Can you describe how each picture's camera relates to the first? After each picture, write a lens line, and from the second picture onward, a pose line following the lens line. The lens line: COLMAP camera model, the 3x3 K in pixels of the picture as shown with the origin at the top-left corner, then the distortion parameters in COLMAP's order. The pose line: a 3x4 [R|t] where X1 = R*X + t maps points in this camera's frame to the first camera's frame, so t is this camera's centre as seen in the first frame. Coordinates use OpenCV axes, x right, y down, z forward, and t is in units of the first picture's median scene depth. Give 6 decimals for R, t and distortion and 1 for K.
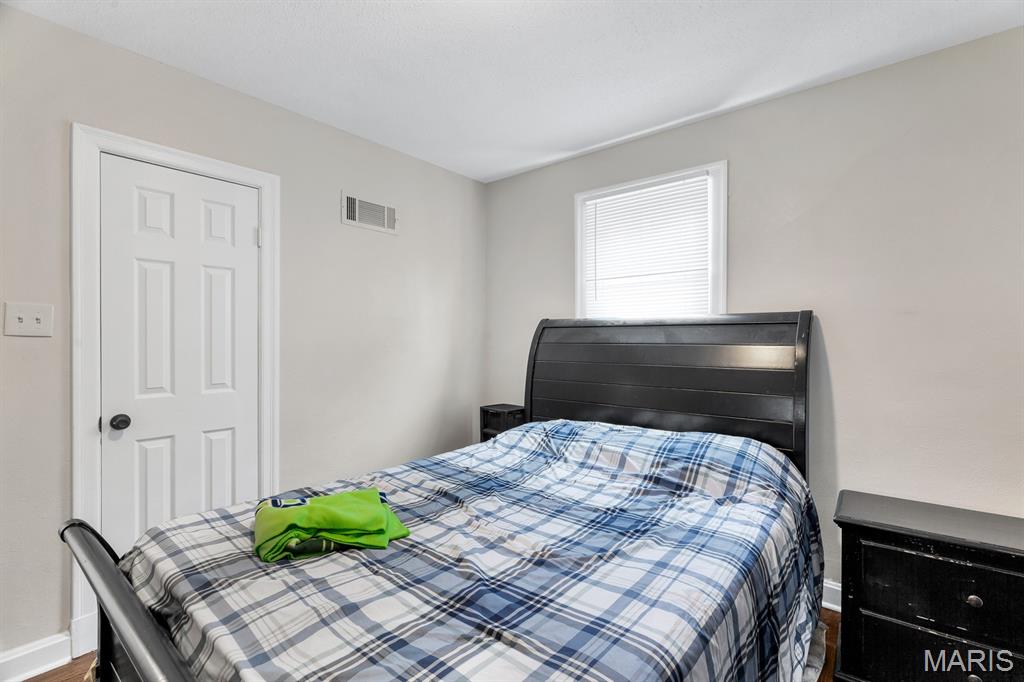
lens RADIAL K [[468.3, 0, 513.6], [0, 468.3, 340.1], [0, 0, 1]] dist [0.001149, -0.000168]
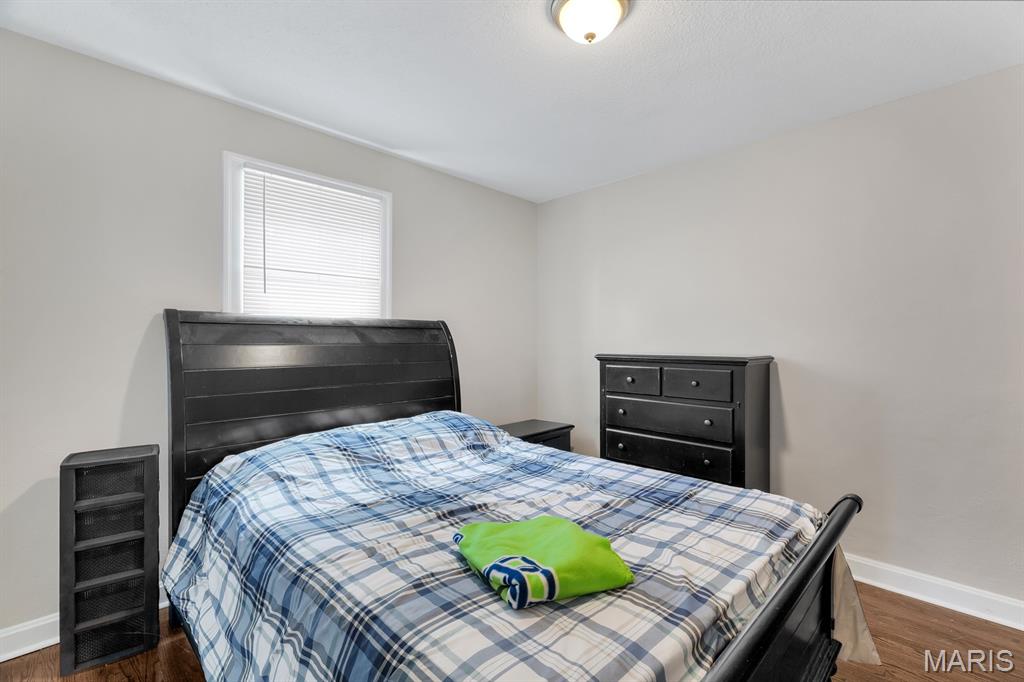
lens RADIAL K [[468.3, 0, 513.6], [0, 468.3, 341.3], [0, 0, 1]] dist [0.001149, -0.000168]
pose [[0.073402, -0.001886, 0.997301, -0.952478], [0.000637, 0.999998, 0.001844, -0.000219], [-0.997302, 0.000500, 0.073403, 0.757137]]
